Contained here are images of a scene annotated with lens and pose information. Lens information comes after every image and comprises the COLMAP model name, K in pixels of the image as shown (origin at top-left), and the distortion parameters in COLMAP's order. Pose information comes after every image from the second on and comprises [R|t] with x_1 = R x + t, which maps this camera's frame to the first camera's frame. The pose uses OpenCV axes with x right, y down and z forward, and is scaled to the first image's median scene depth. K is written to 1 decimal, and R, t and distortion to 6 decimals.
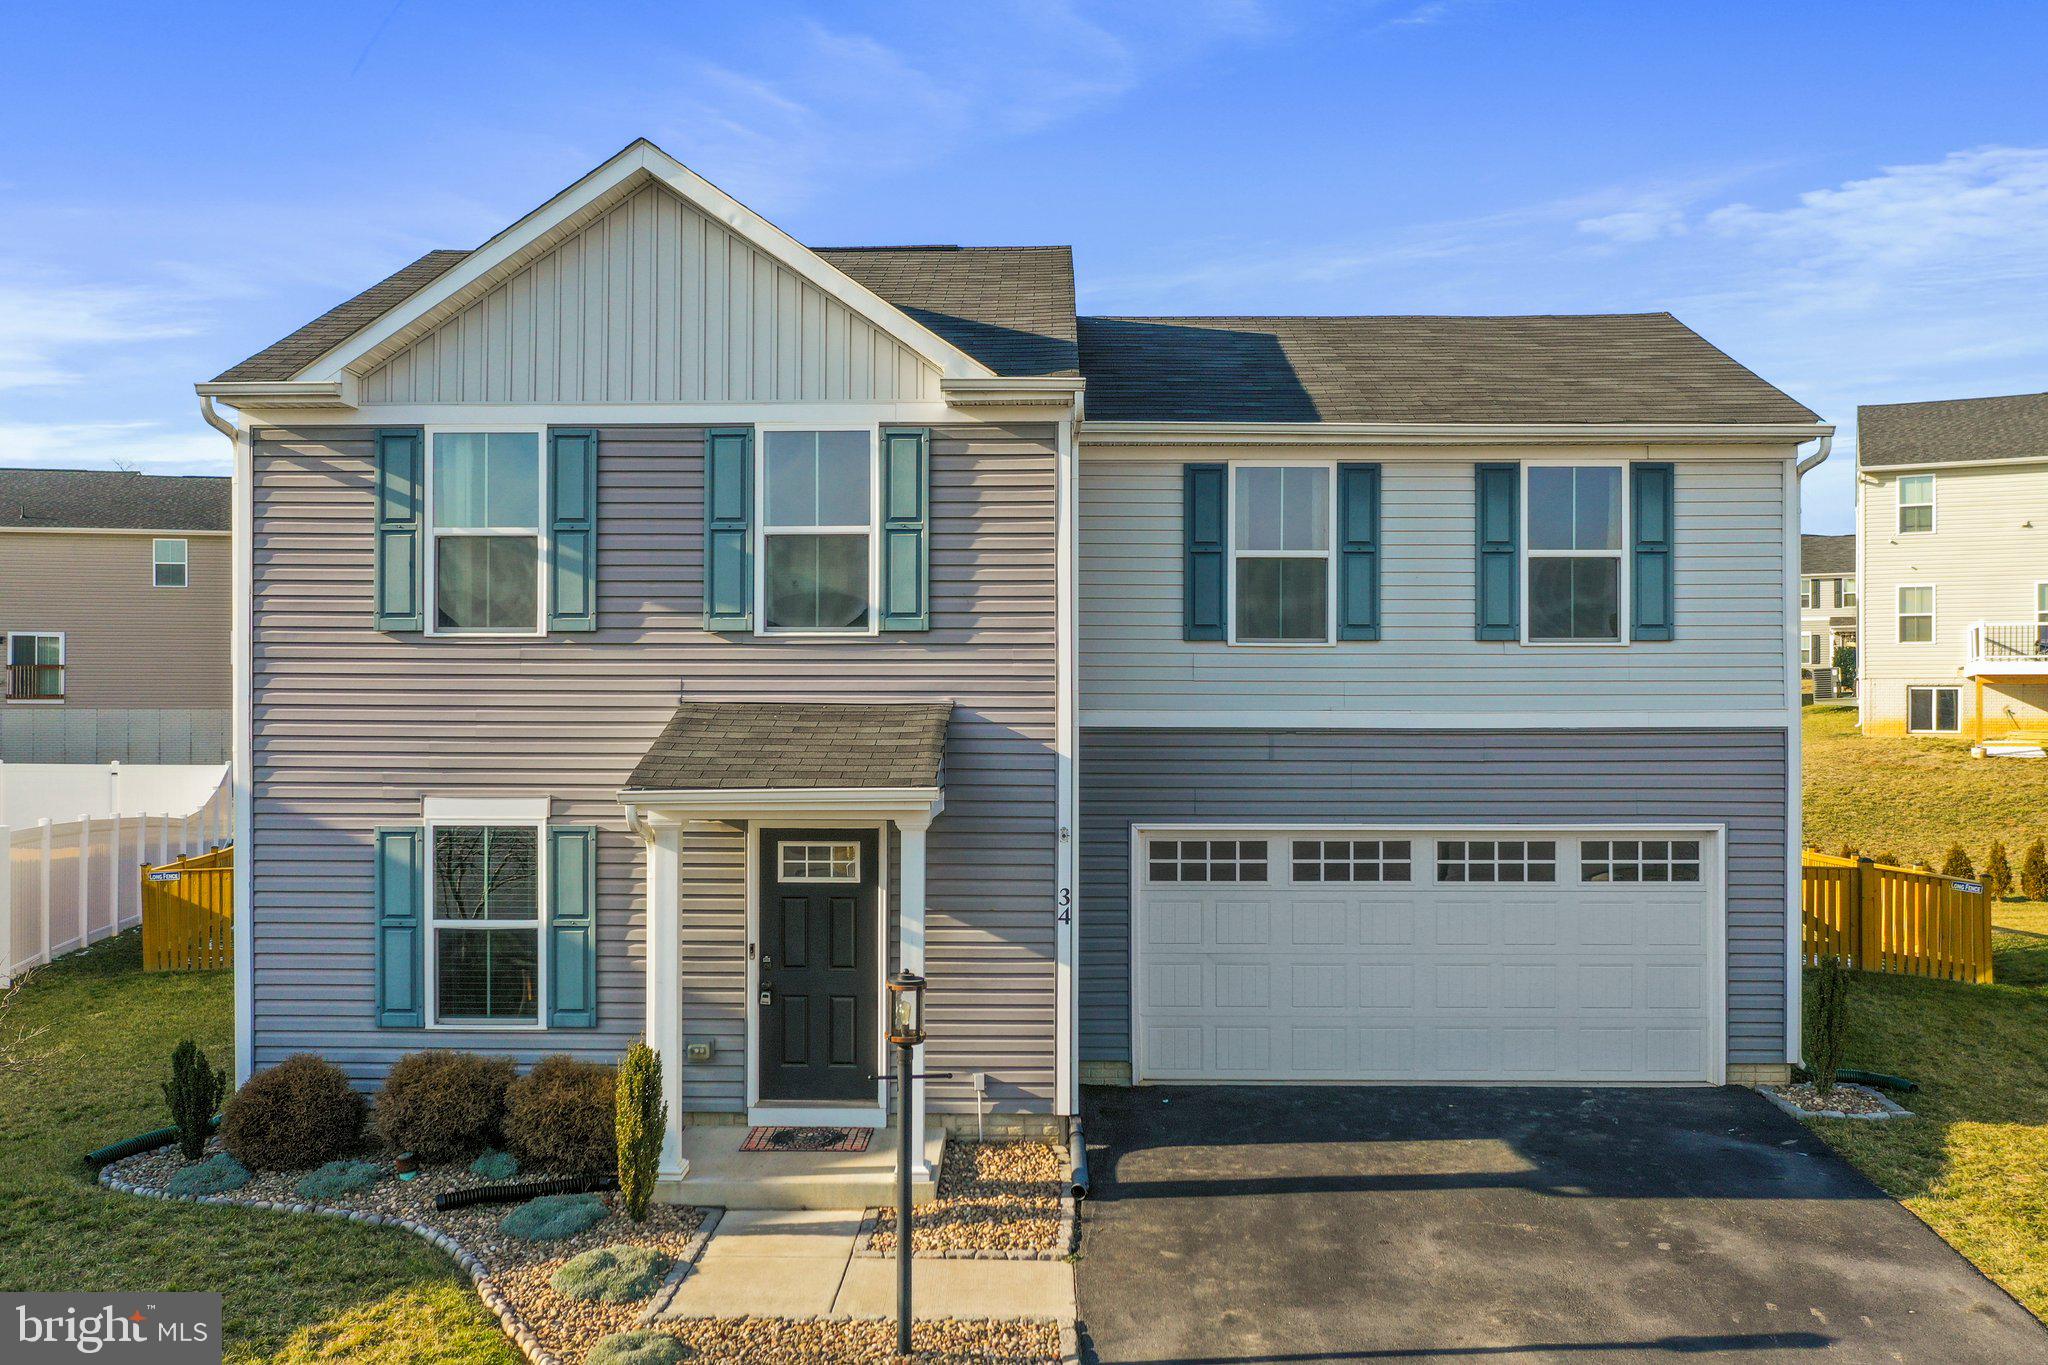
lens RADIAL K [[1617.6, 0, 1024.0], [0, 1617.6, 682.5], [0, 0, 1]] dist [-0.010503, 0.004837]
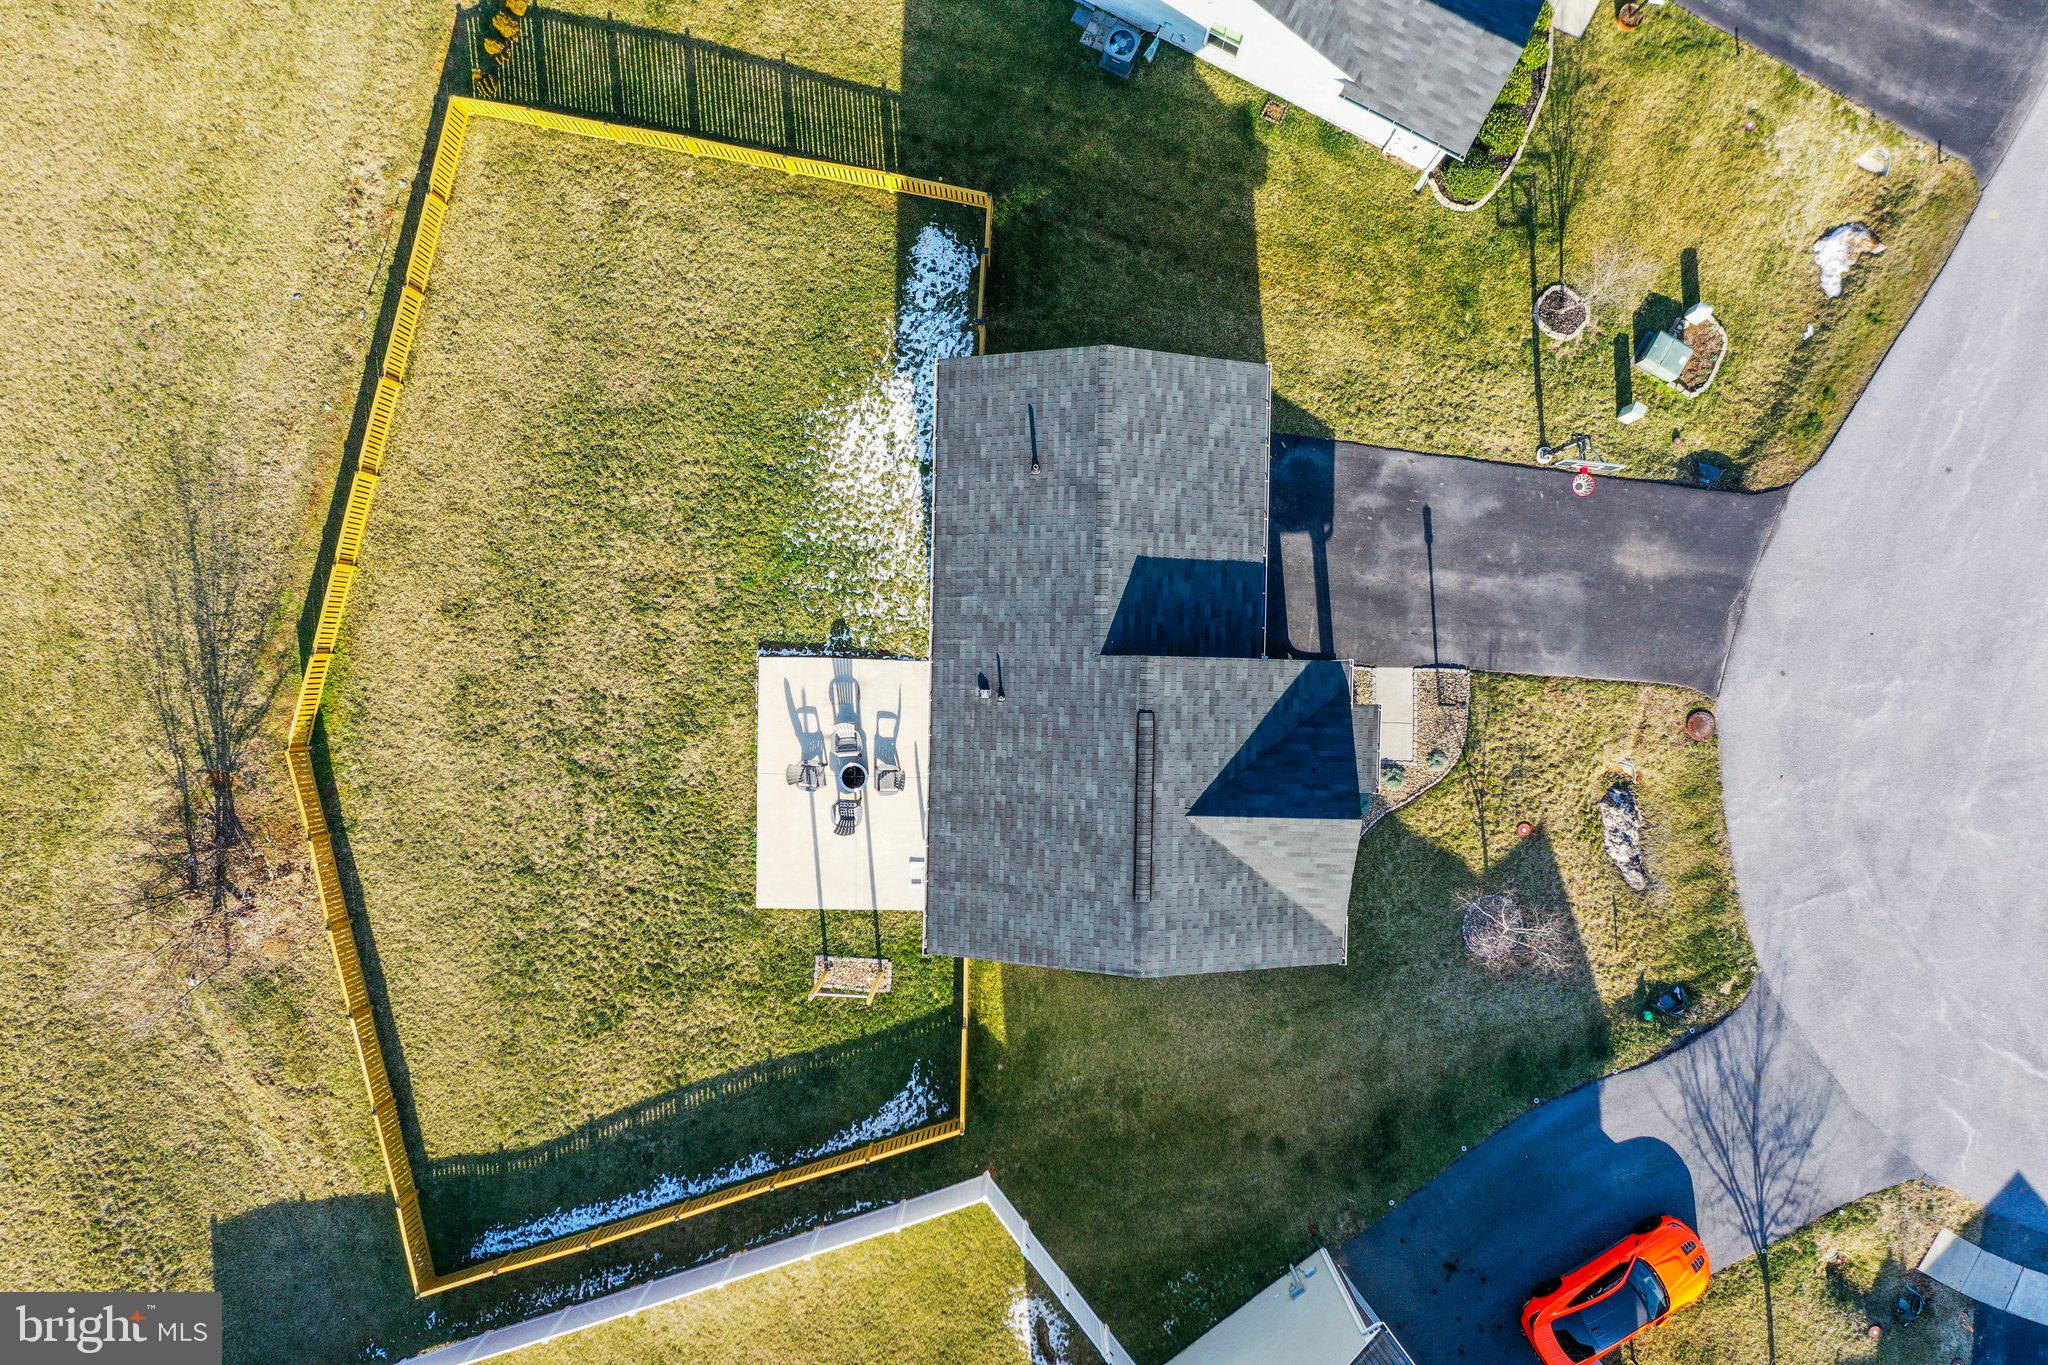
lens RADIAL K [[1617.6, 0, 1024.0], [0, 1617.6, 682.5], [0, 0, 1]] dist [-0.010503, 0.004837]
pose [[0.002893, -0.999924, -0.011960, 0.031780], [-0.006002, -0.011977, 0.999910, -3.003578], [-0.999978, -0.002821, -0.006036, 1.550892]]
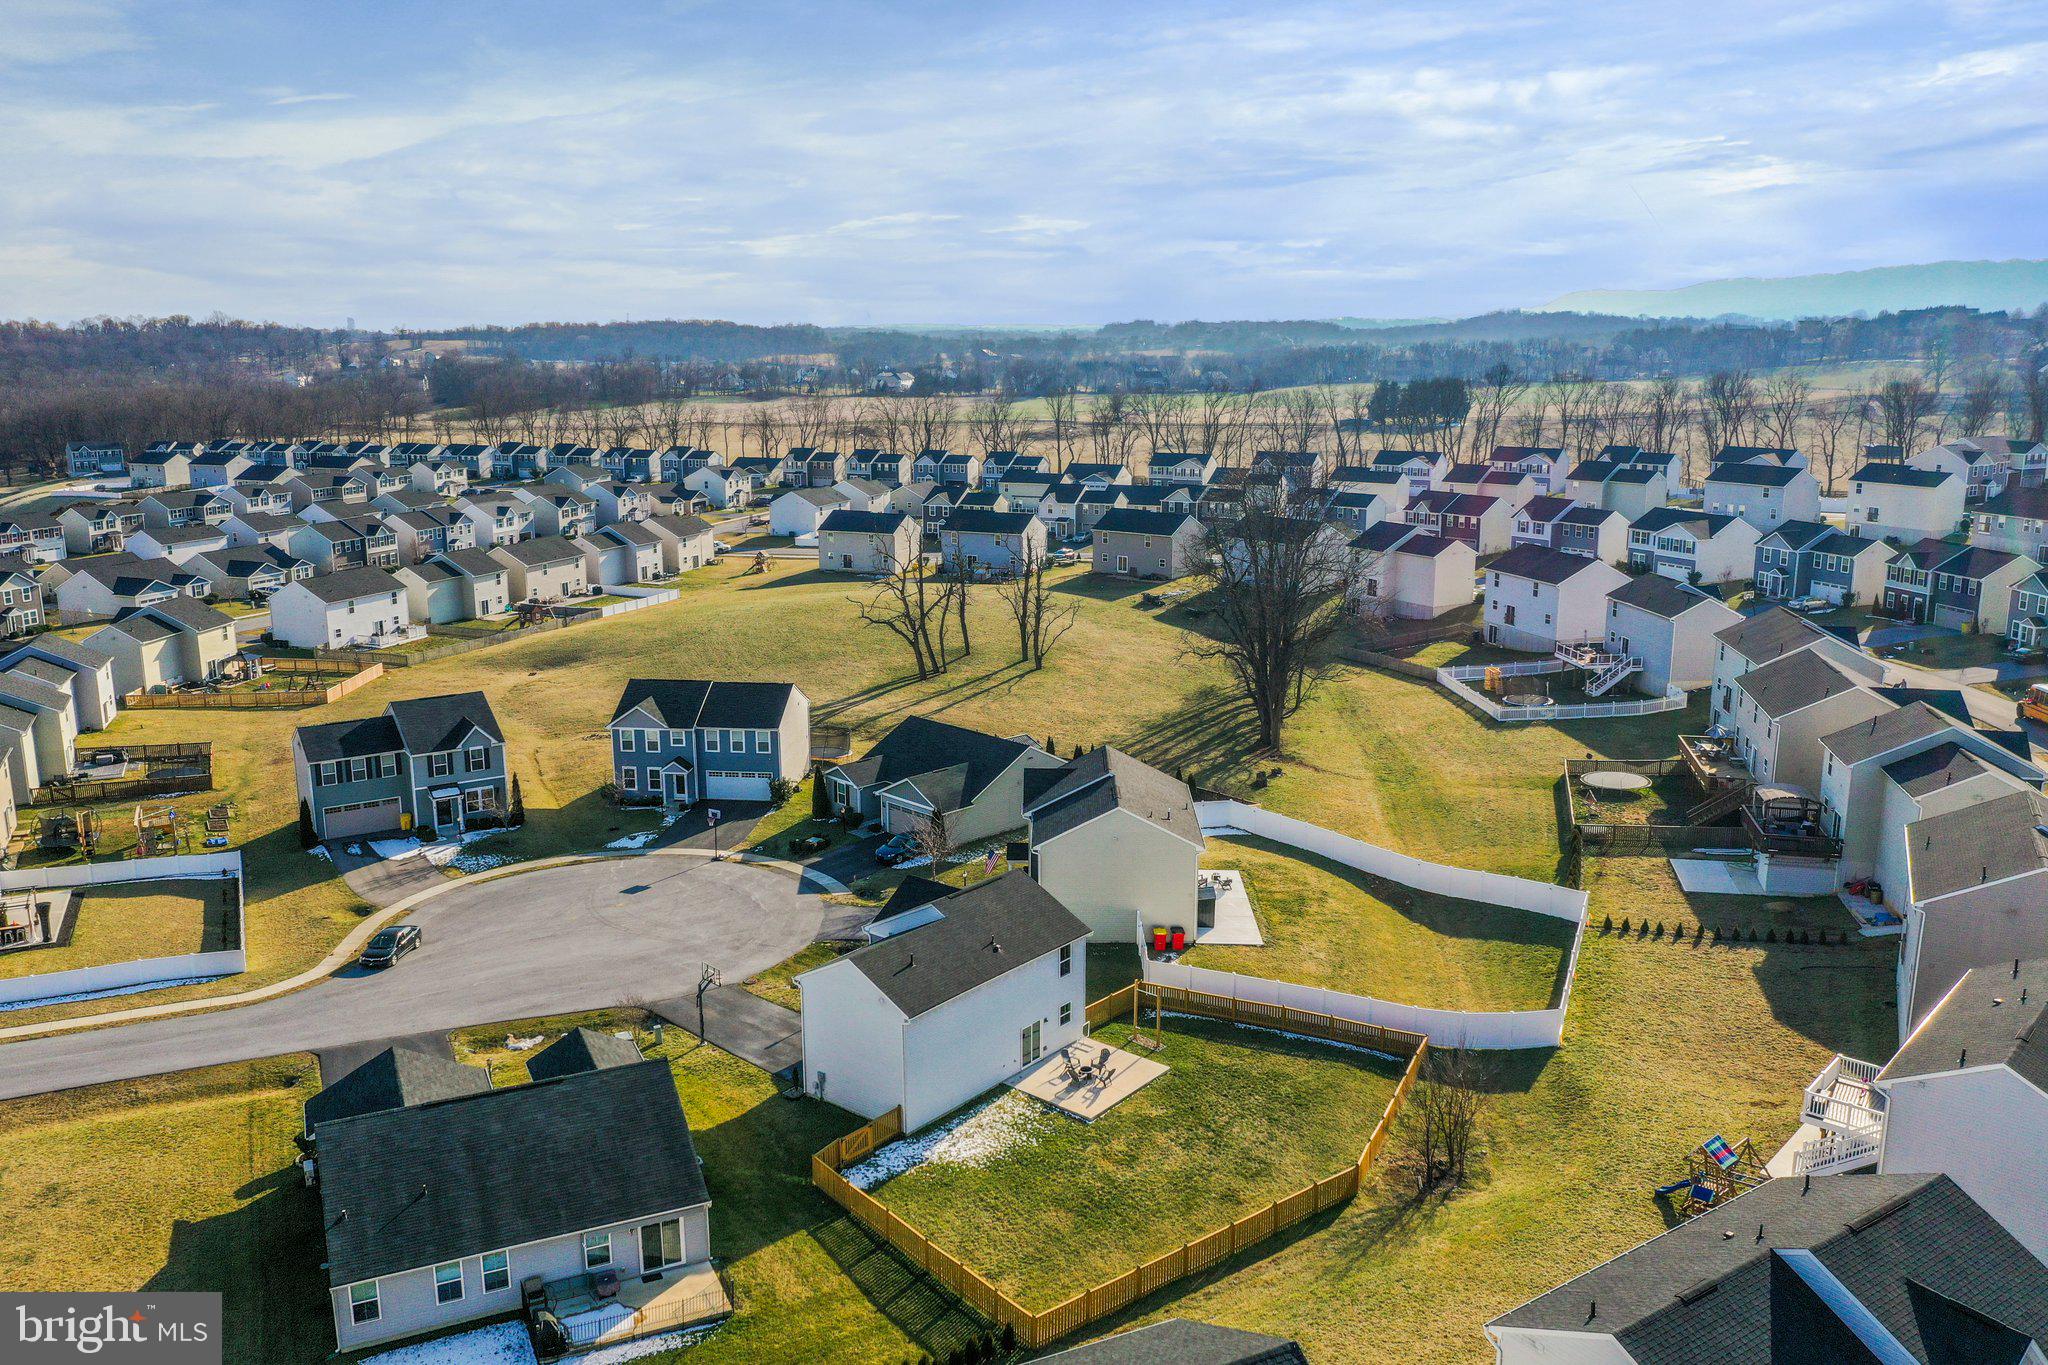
lens RADIAL K [[1608.0, 0, 1015.1], [0, 1608.0, 682.4], [0, 0, 1]] dist [-0.017023, 0.011236]
pose [[-0.619282, 0.171470, -0.766217, 4.339275], [0.016134, 0.978435, 0.205922, -2.411941], [0.785003, 0.115162, -0.608694, 5.172165]]
